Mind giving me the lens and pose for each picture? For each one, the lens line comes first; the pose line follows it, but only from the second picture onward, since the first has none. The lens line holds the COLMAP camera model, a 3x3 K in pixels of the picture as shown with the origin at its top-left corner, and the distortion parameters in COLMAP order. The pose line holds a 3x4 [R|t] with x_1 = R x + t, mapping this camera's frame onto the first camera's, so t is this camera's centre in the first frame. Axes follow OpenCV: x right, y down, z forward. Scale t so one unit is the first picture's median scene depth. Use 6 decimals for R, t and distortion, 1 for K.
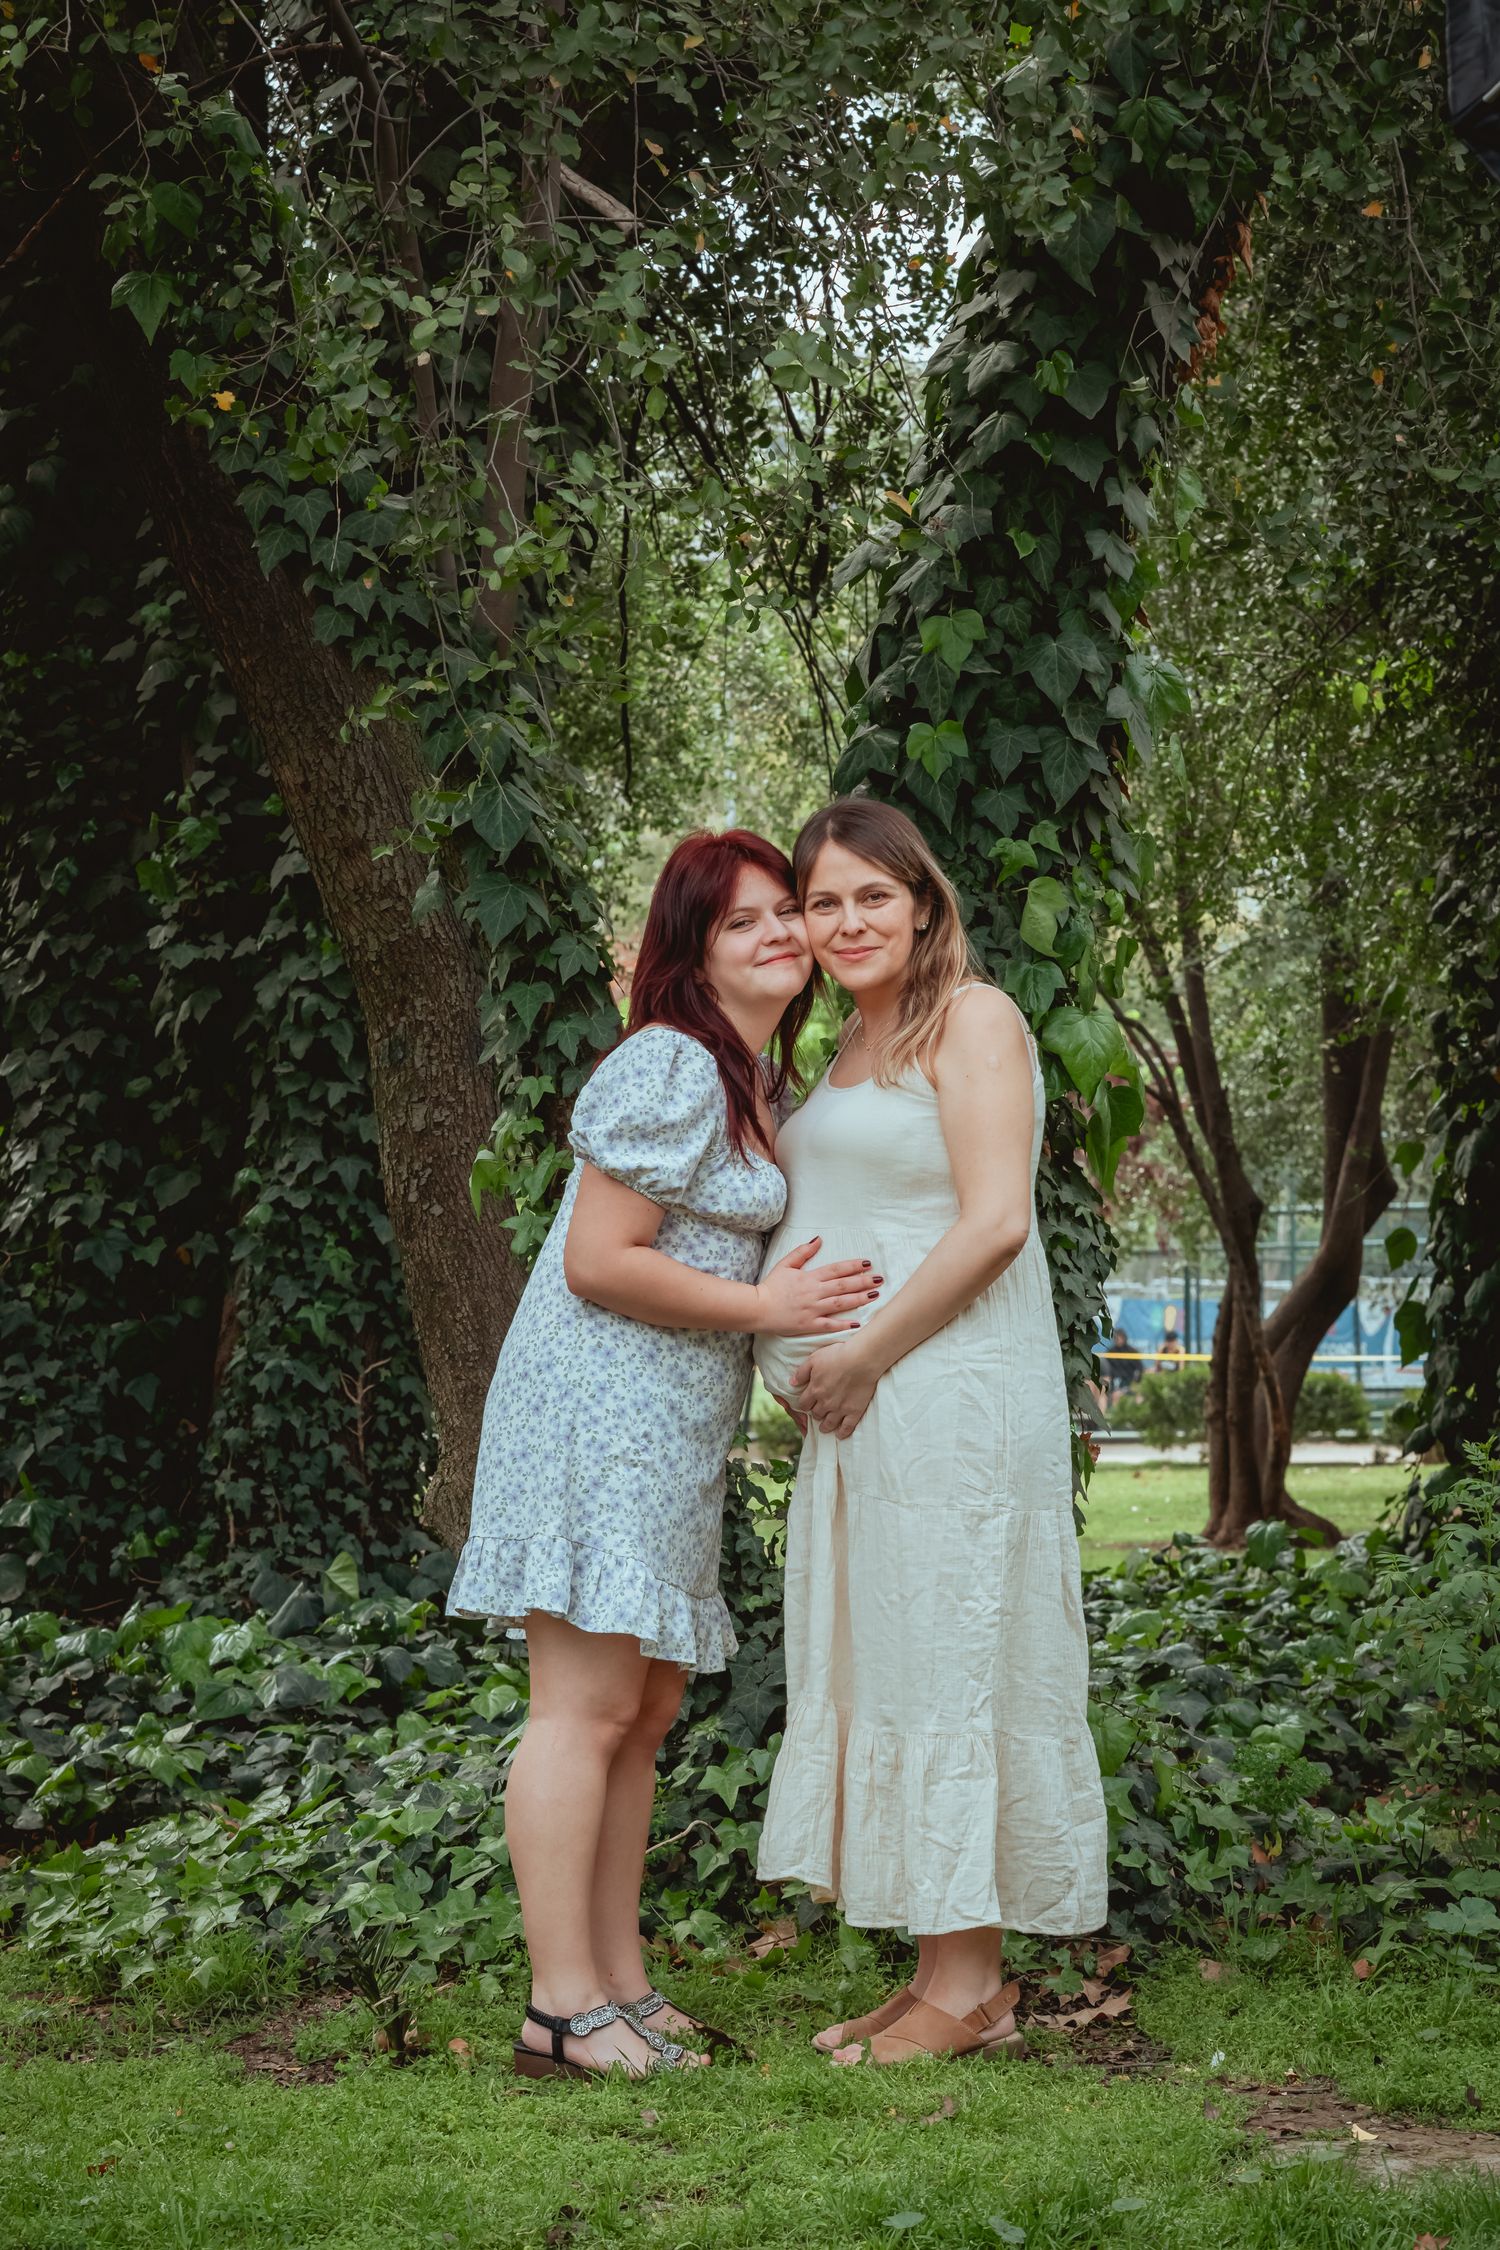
lens RADIAL K [[5803.9, 0, 755.0], [0, 5803.9, 1134.0], [0, 0, 1]] dist [-0.259999, 0.000000]
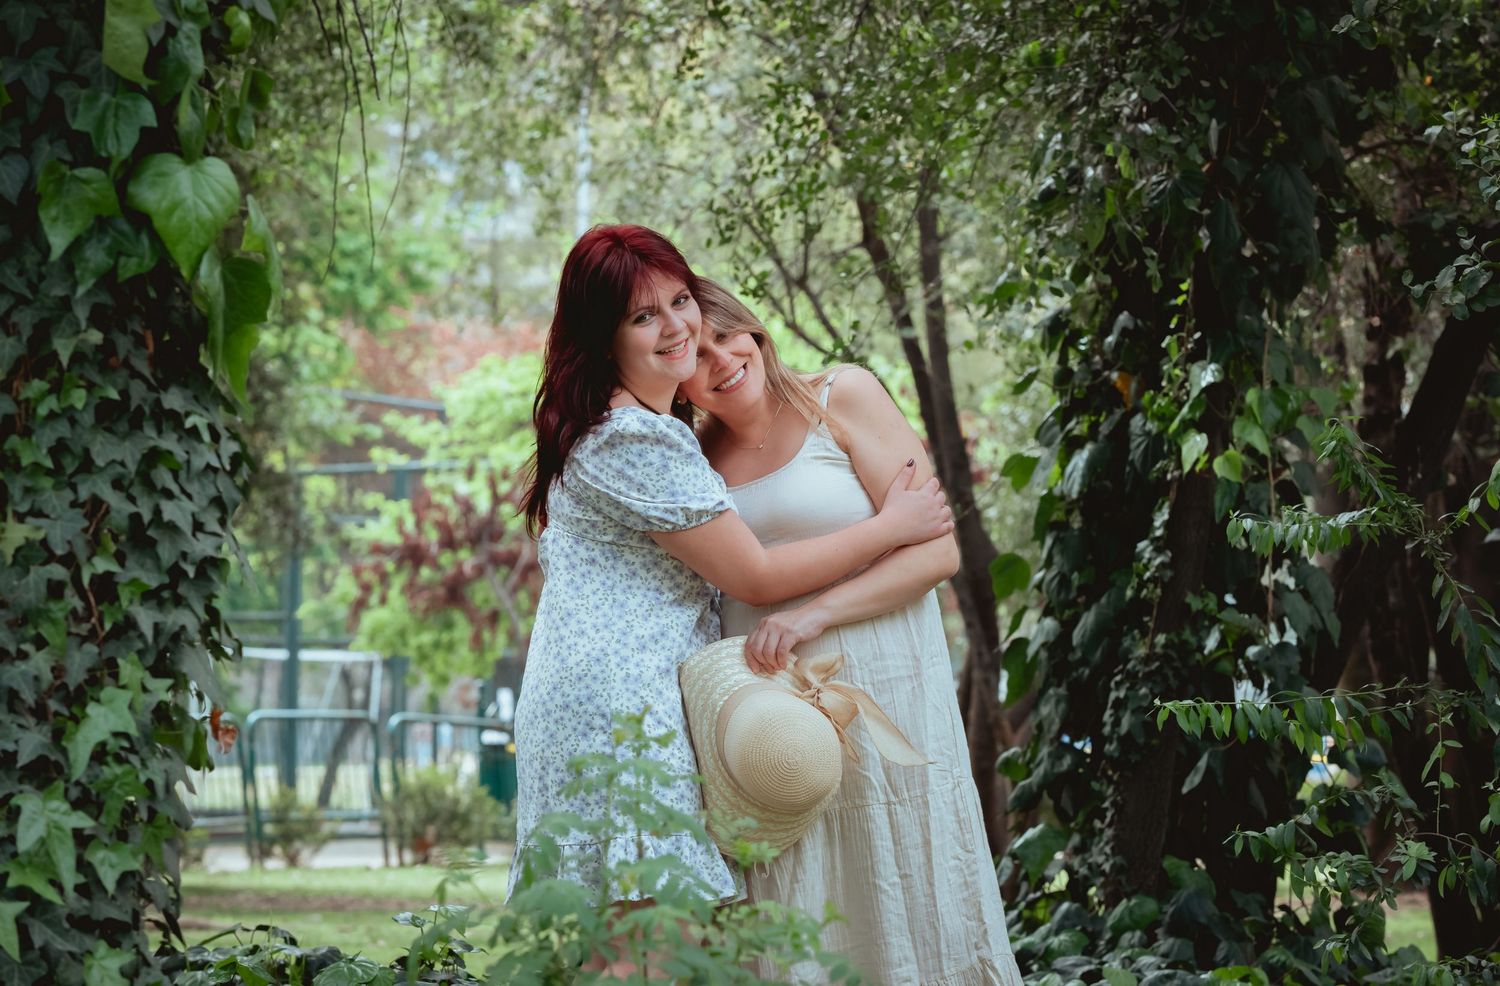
lens RADIAL K [[5945.4, 0, 799.9], [0, 5945.4, 462.9], [0, 0, 1]] dist [0.462224, 0.000000]
pose [[0.999536, 0.015020, 0.026480, 0.084791], [-0.014736, 0.999832, -0.010876, 0.019275], [-0.026639, 0.010480, 0.999590, 0.142257]]
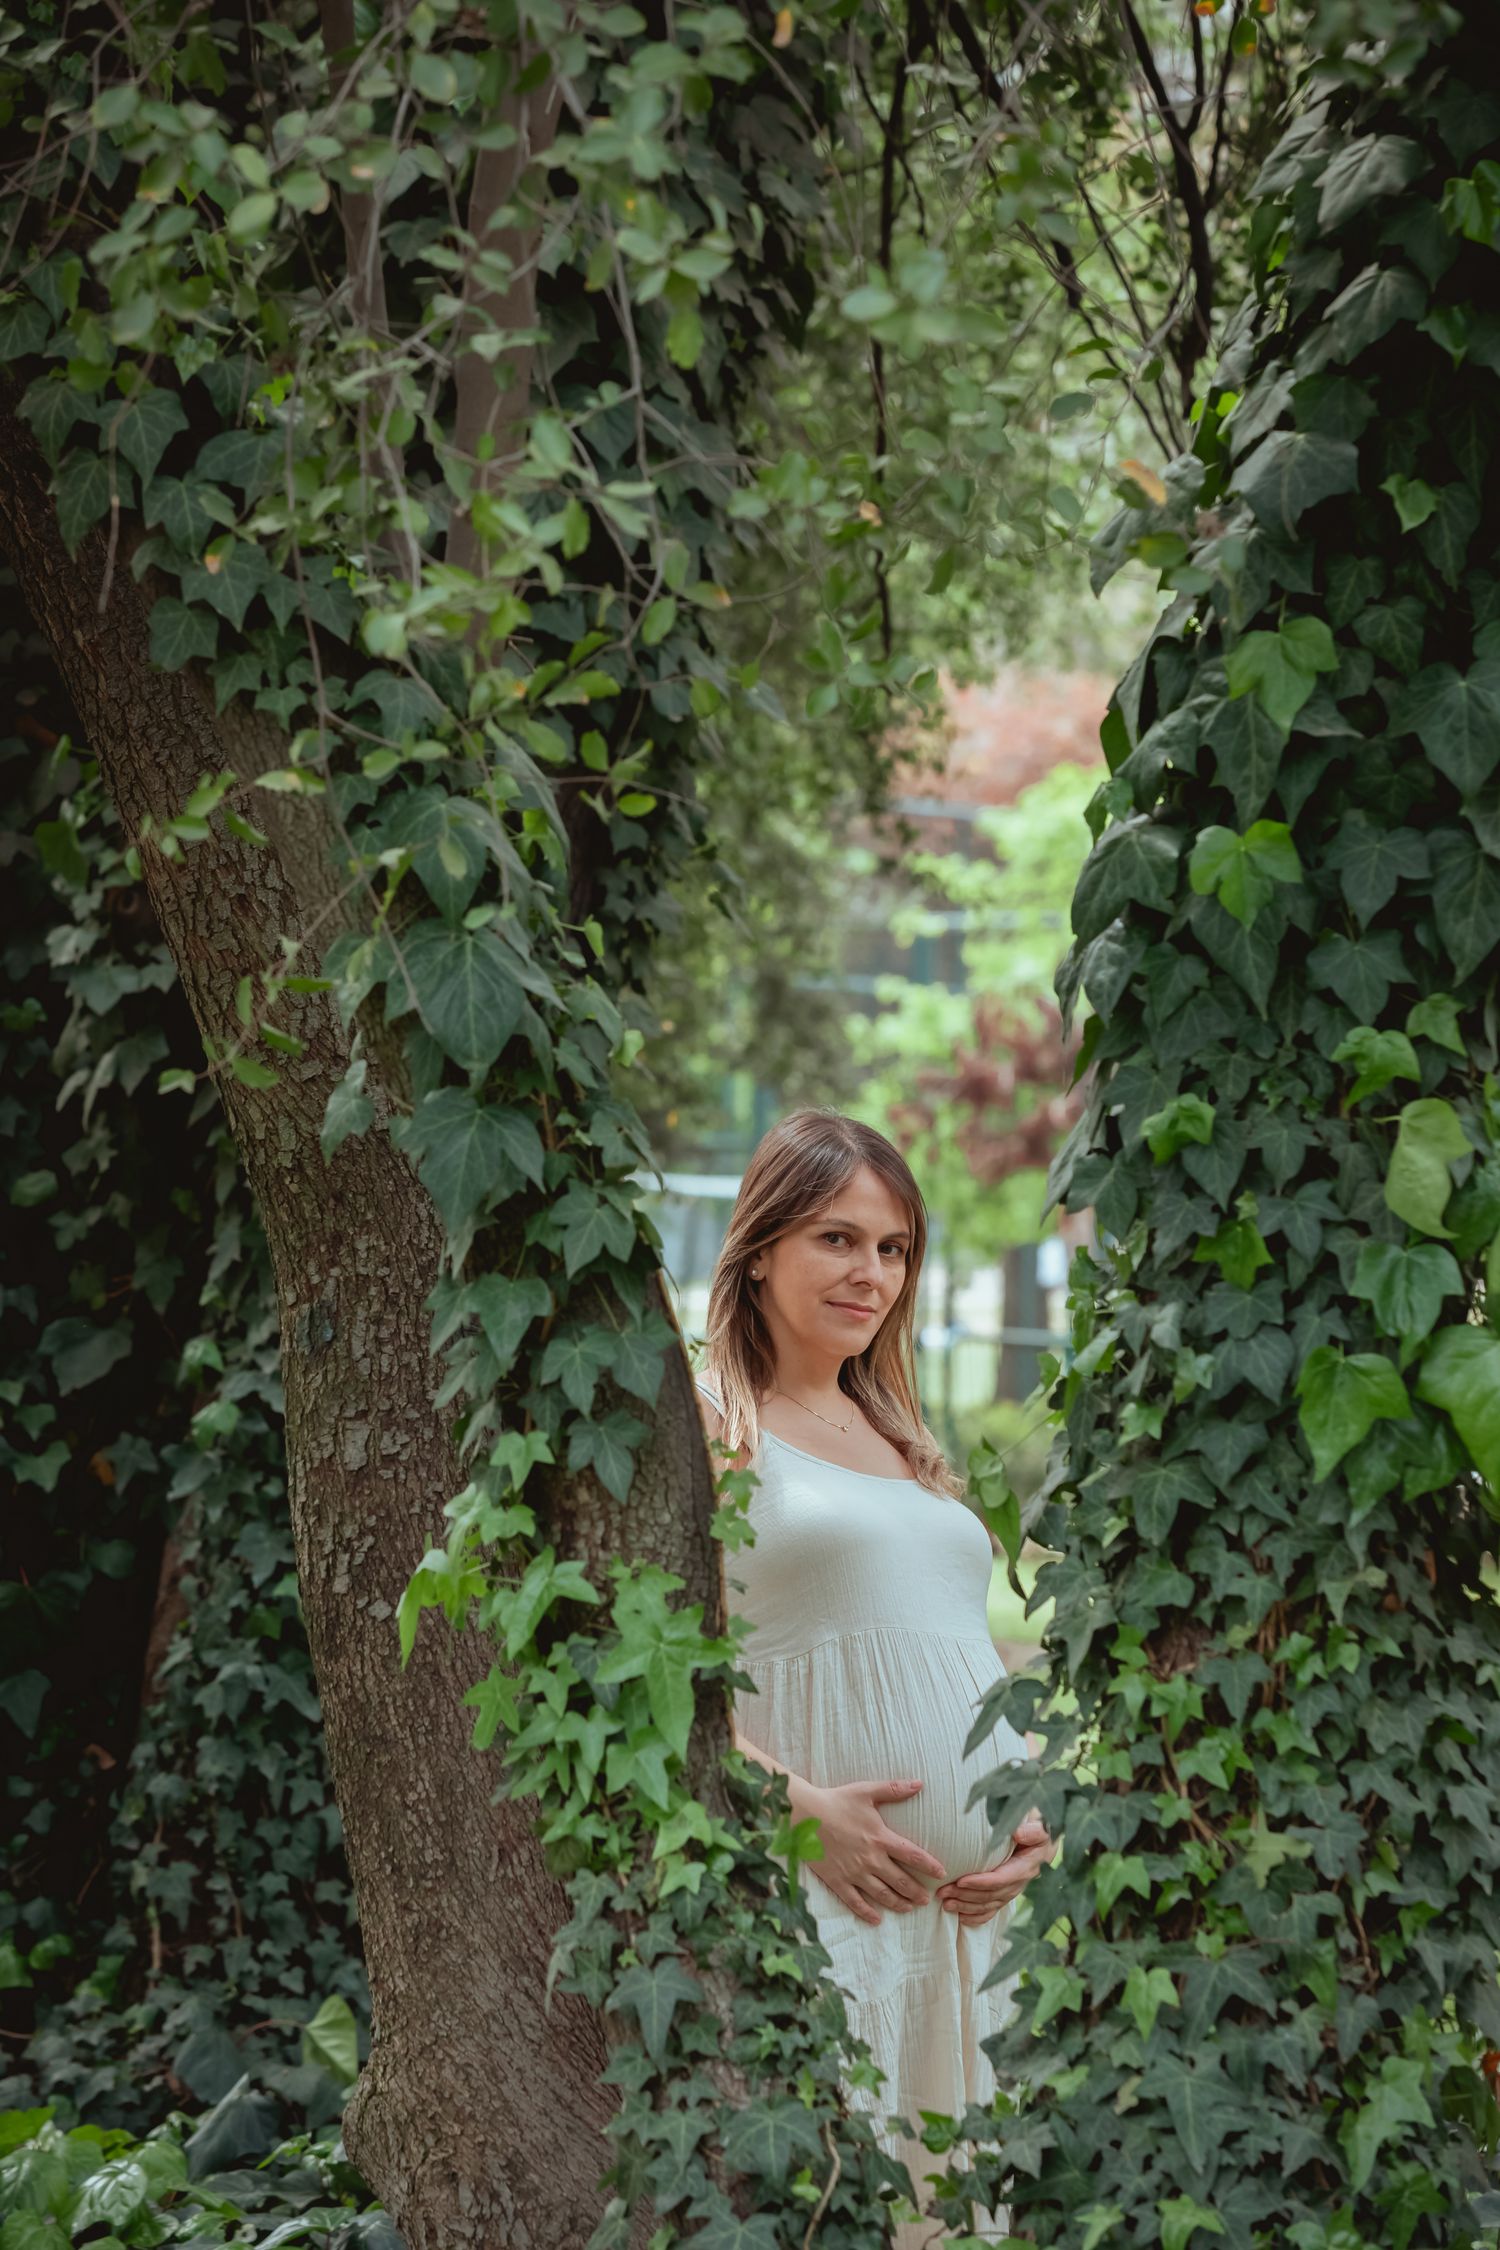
lens RADIAL K [[8972.6, 0, 740.3], [0, 8972.6, 1113.4], [0, 0, 1]] dist [0.508157, 0.000000]
pose [[0.998128, 0.025373, -0.055643, 0.022488], [-0.024491, 0.999564, 0.016483, -0.039623], [0.056037, -0.015089, 0.998315, 0.082829]]
